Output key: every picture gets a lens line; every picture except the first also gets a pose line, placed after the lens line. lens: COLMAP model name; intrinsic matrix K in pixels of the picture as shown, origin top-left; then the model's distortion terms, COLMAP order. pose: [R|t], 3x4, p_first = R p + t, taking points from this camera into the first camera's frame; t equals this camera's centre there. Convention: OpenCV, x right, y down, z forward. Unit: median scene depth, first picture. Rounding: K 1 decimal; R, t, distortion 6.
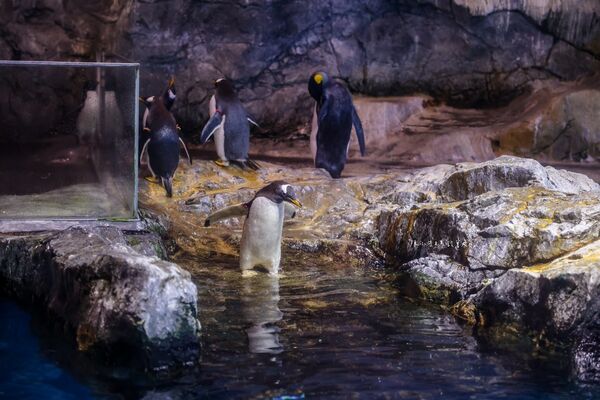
lens RADIAL K [[1098.4, 0, 300.0], [0, 1098.4, 236.9], [0, 0, 1]] dist [-0.014313, 0.038663]
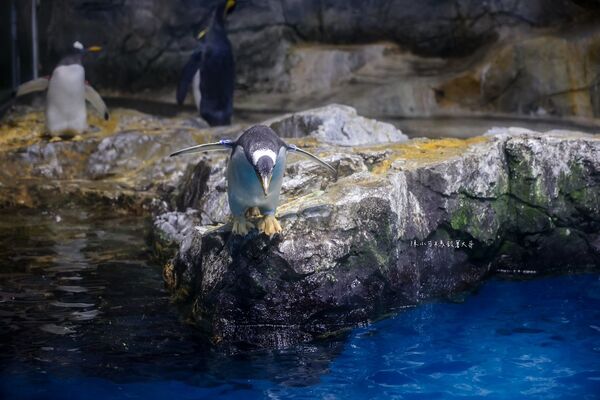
lens RADIAL K [[1098.4, 0, 300.0], [0, 1098.4, 236.9], [0, 0, 1]] dist [-0.014313, 0.038663]
pose [[0.990065, 0.023636, -0.138609, 0.193461], [-0.017895, 0.998935, 0.042523, -0.001068], [0.139467, -0.039620, 0.989434, 0.050946]]
